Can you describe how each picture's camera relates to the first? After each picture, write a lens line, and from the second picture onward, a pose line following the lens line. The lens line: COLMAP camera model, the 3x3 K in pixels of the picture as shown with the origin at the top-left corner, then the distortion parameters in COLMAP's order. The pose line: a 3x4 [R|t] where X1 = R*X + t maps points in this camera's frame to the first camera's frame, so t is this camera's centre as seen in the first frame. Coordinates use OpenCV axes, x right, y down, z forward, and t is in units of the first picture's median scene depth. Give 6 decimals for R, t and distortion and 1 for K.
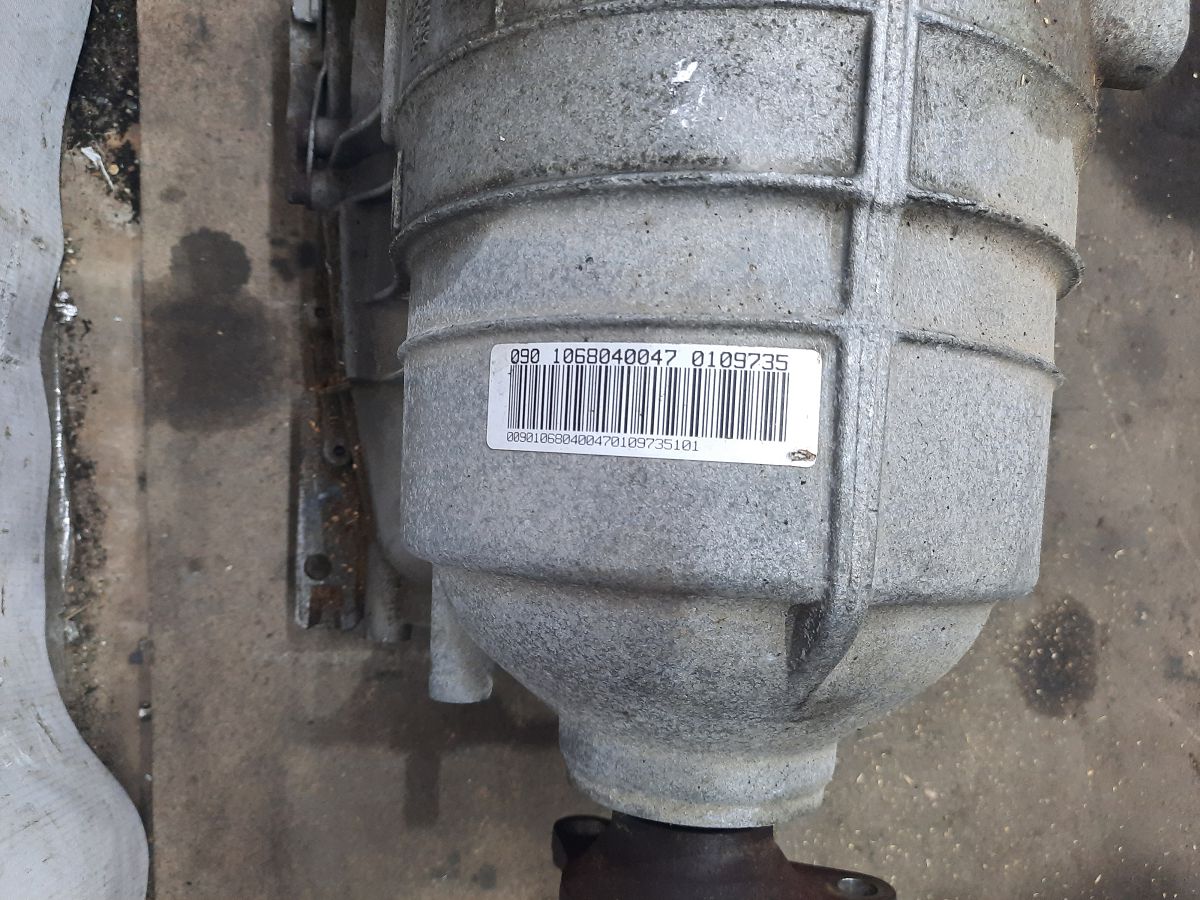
lens RADIAL K [[853.5, 0, 595.8], [0, 853.5, 461.2], [0, 0, 1]] dist [0.009169, -0.000249]
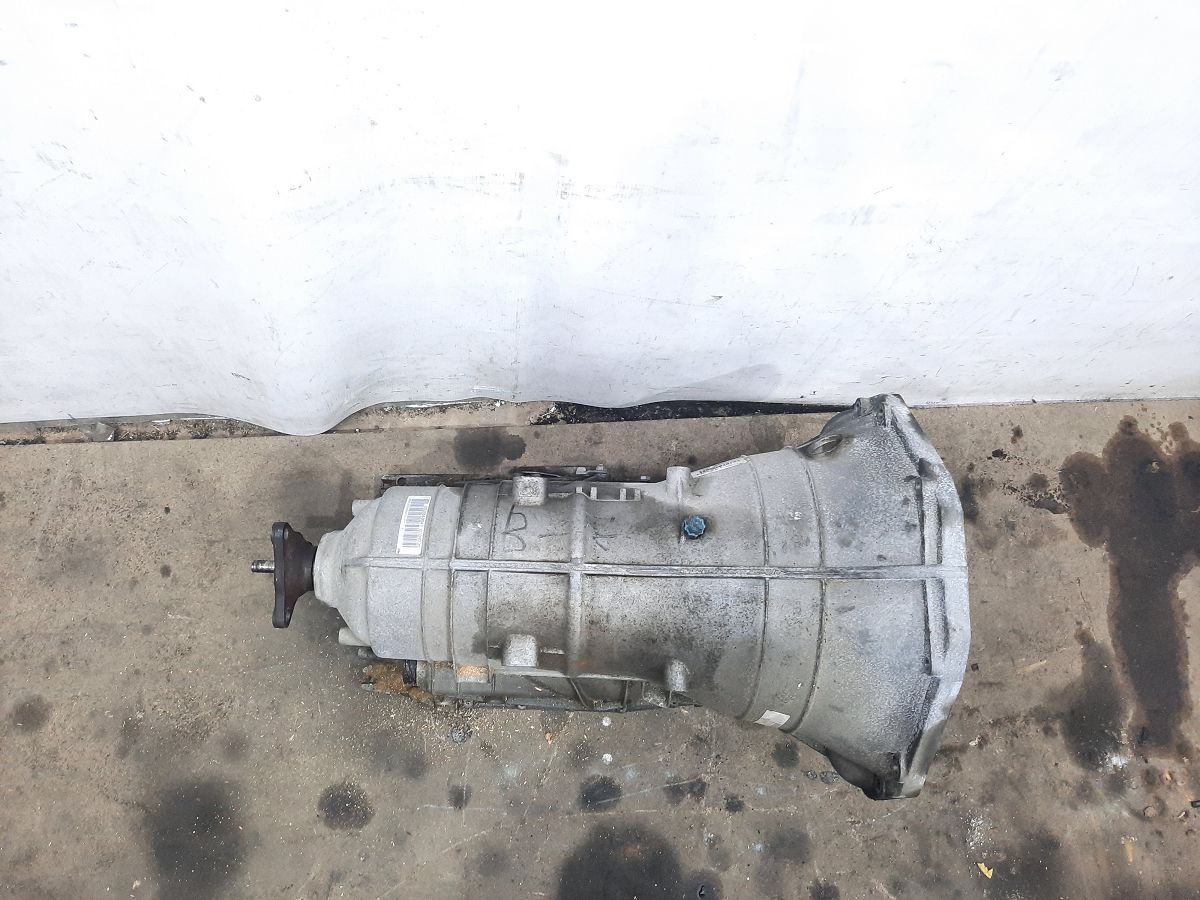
lens RADIAL K [[853.5, 0, 595.8], [0, 853.5, 461.2], [0, 0, 1]] dist [0.009169, -0.000249]
pose [[0.031126, 0.905649, -0.422885, 0.817943], [-0.999506, 0.026395, -0.017041, -0.462299], [-0.004271, 0.423207, 0.906023, -1.587615]]
